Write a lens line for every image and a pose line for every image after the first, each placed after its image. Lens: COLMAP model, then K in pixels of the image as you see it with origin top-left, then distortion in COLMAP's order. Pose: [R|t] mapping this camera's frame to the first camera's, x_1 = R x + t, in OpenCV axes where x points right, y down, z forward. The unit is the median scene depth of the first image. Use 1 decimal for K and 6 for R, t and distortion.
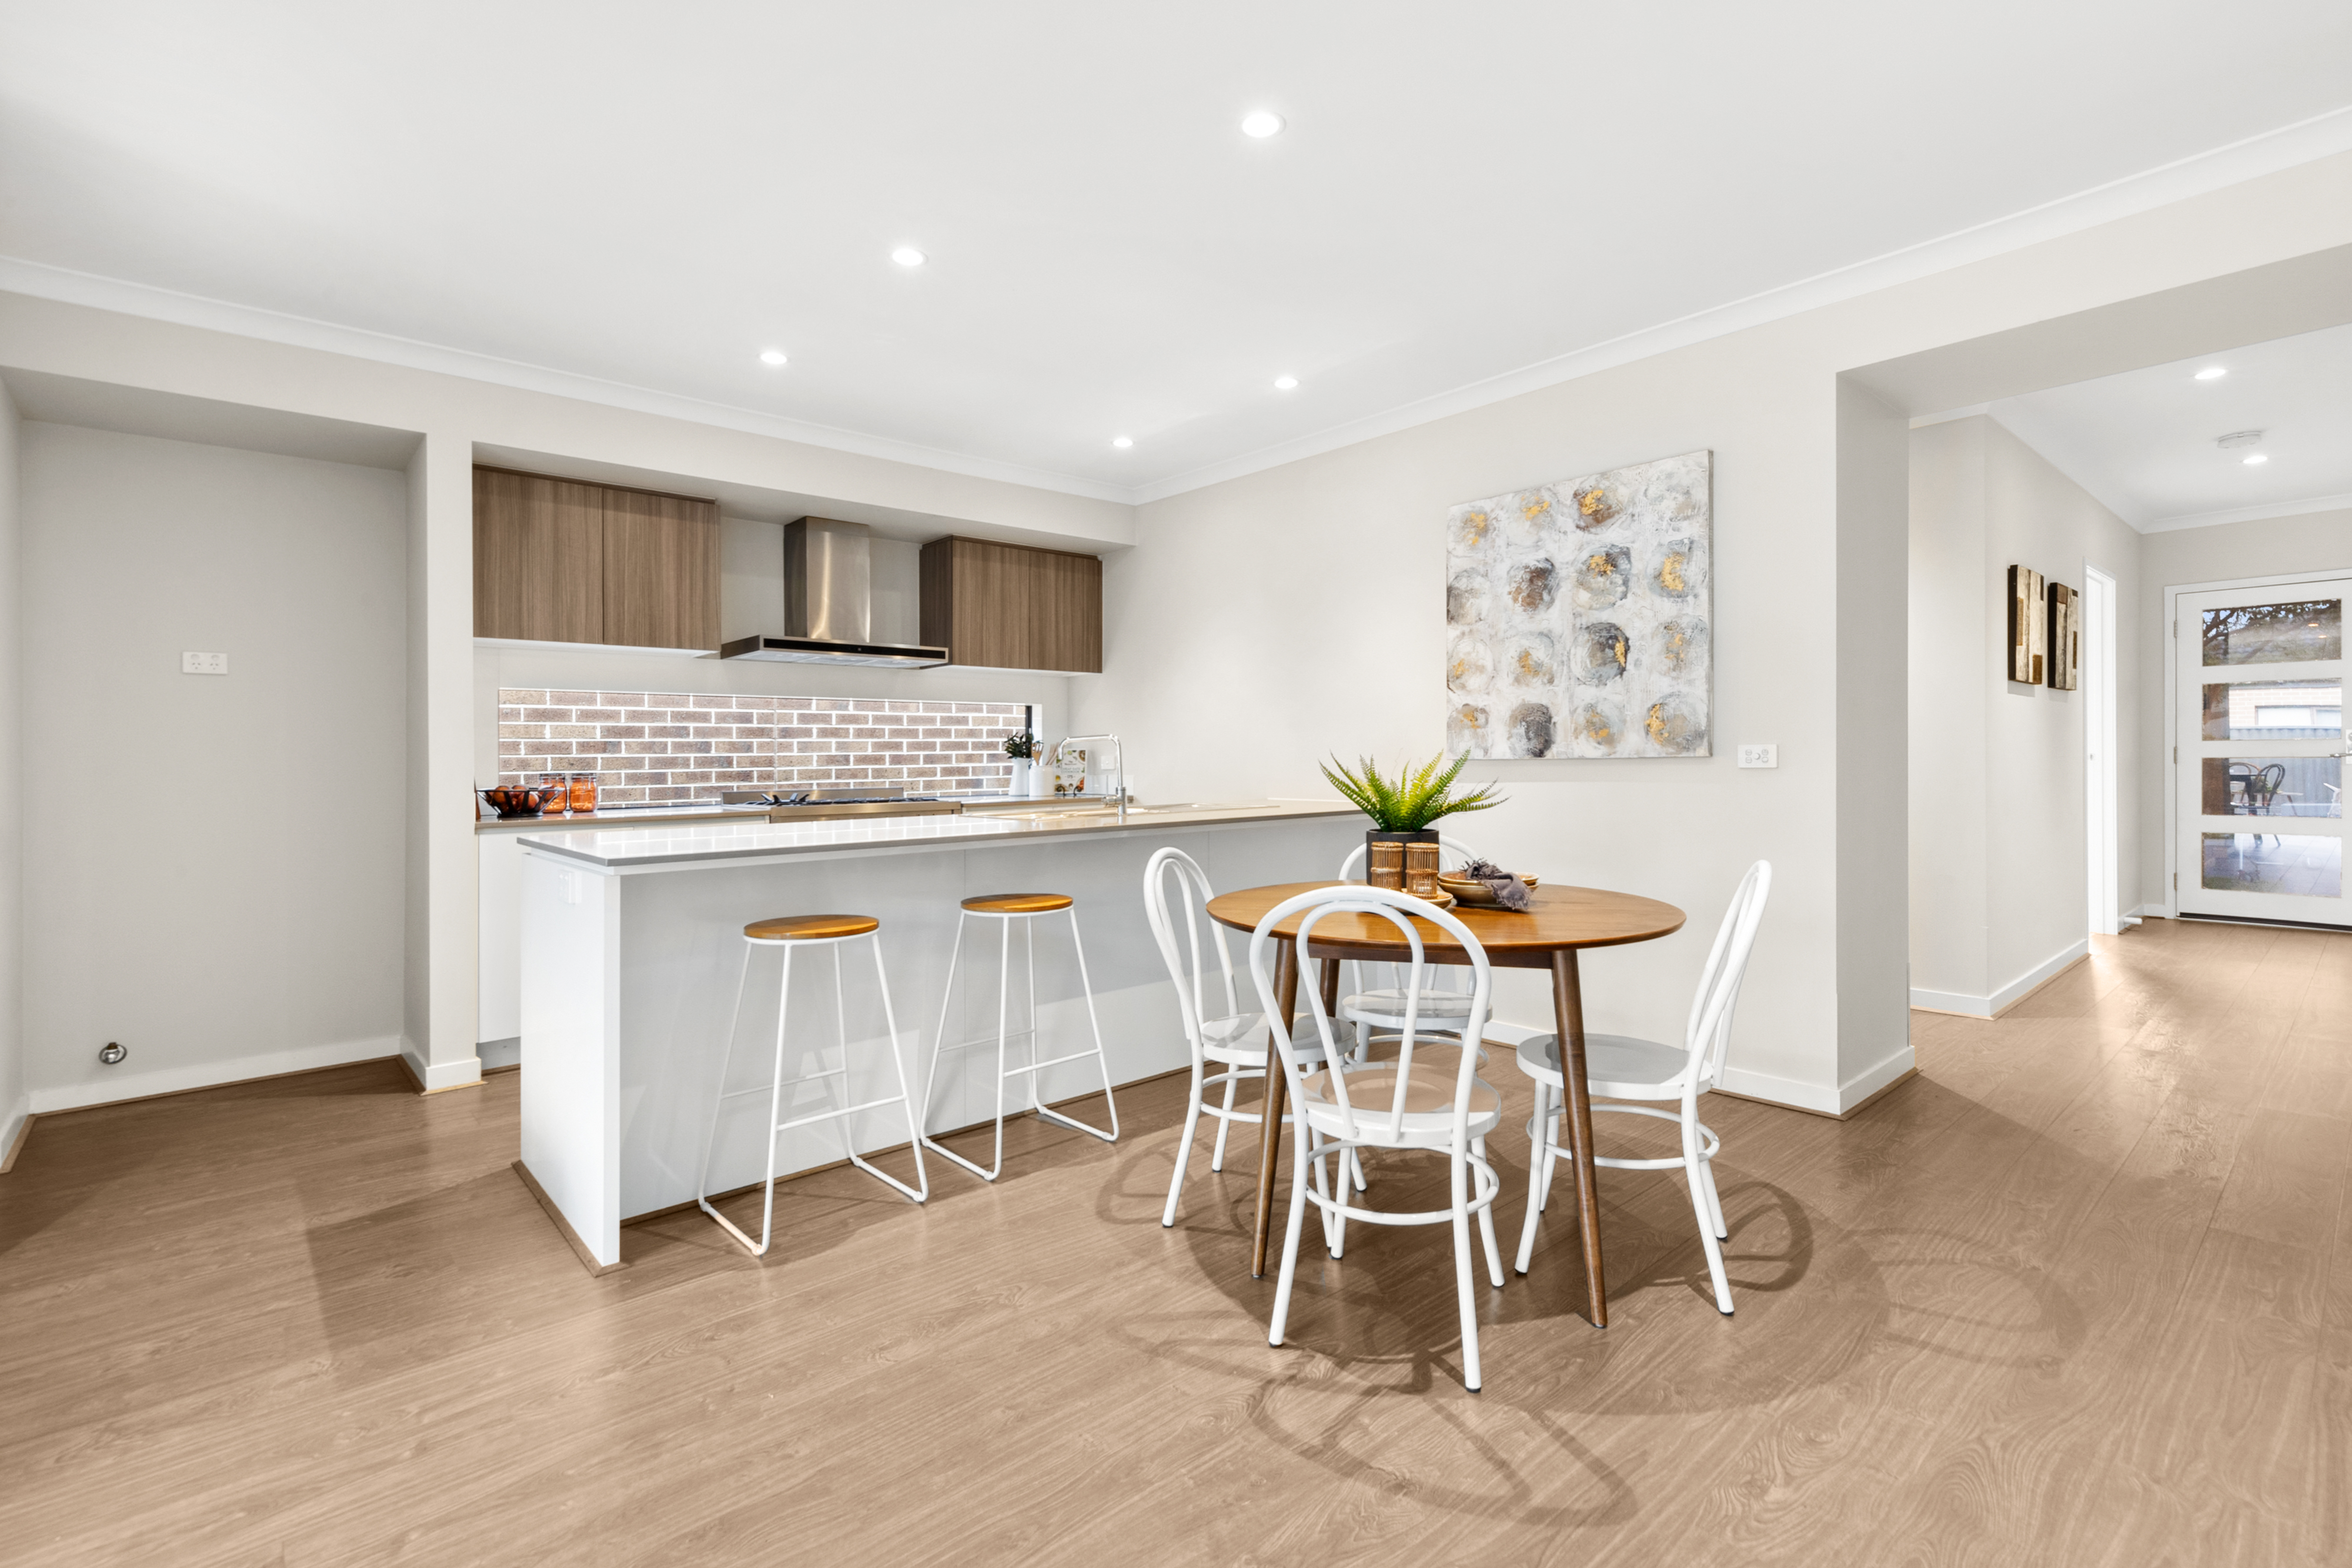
lens RADIAL K [[1088.6, 0, 1178.9], [0, 1088.6, 775.6], [0, 0, 1]] dist [0.003405, 0.000595]
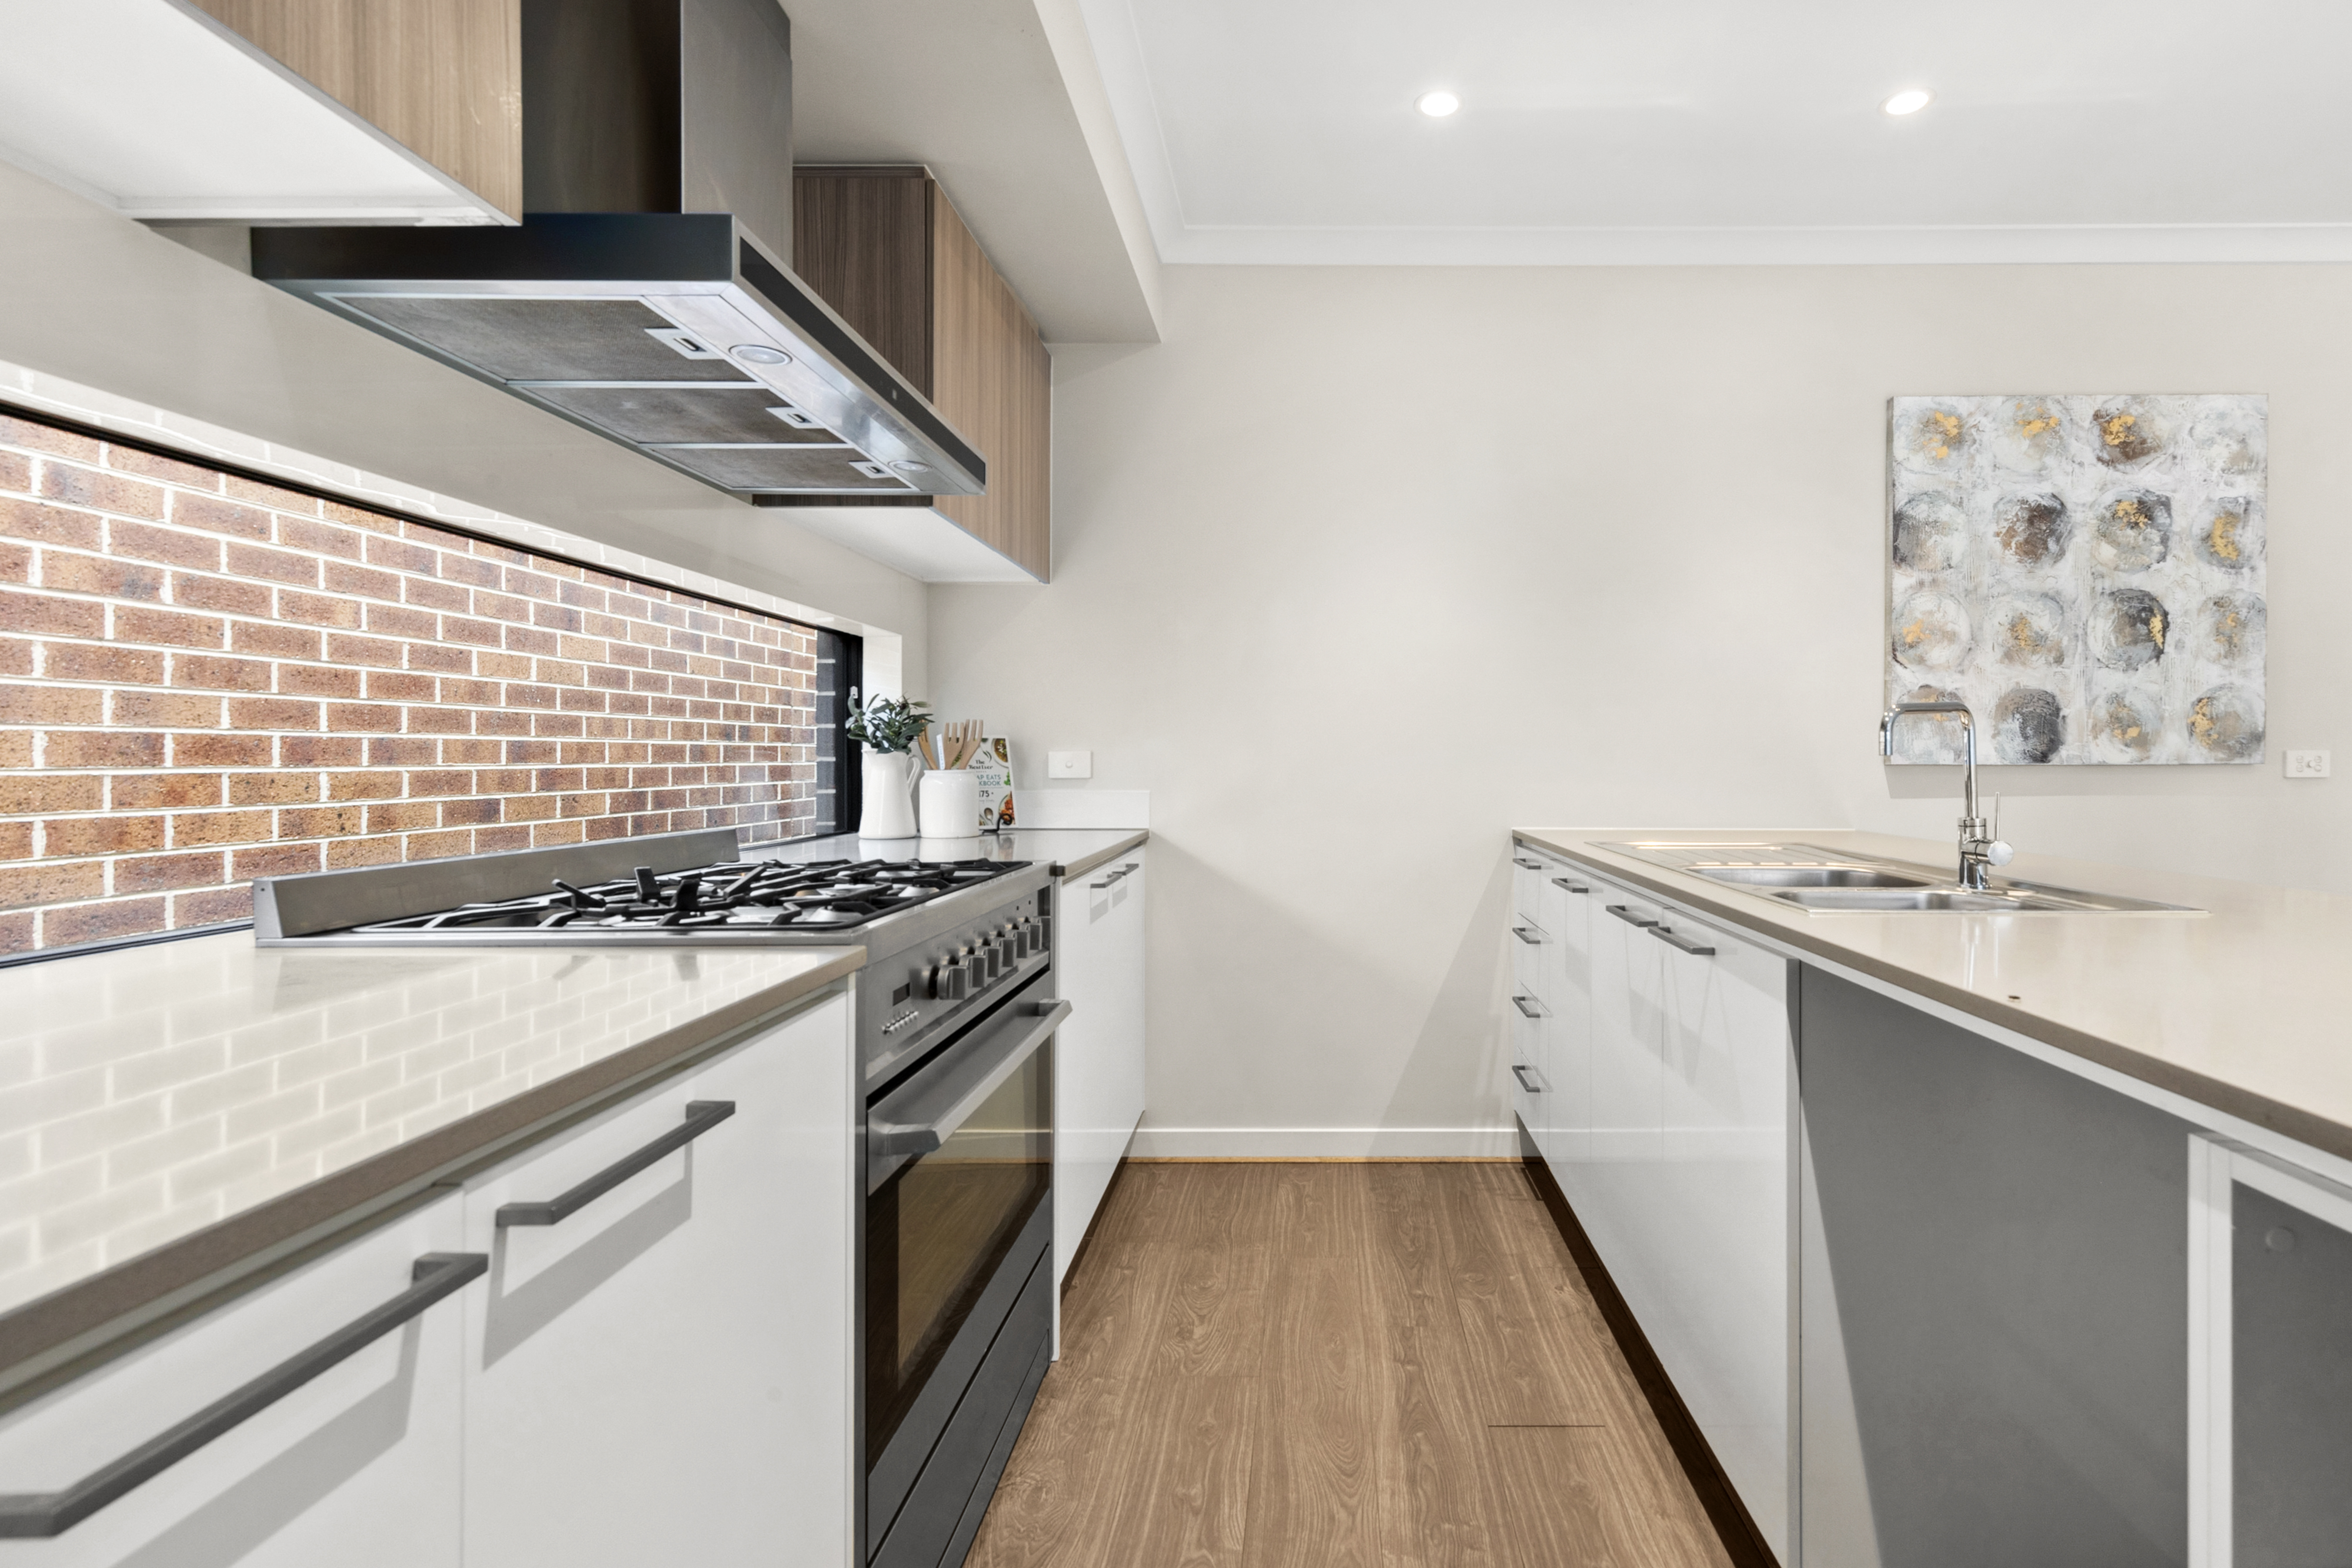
lens RADIAL K [[1088.6, 0, 1176.8], [0, 1088.6, 779.3], [0, 0, 1]] dist [0.003405, 0.000595]
pose [[0.658999, -0.001642, 0.752142, -0.616349], [0.003425, 0.999994, -0.000818, -0.007068], [-0.752136, 0.003115, 0.659001, 0.964194]]
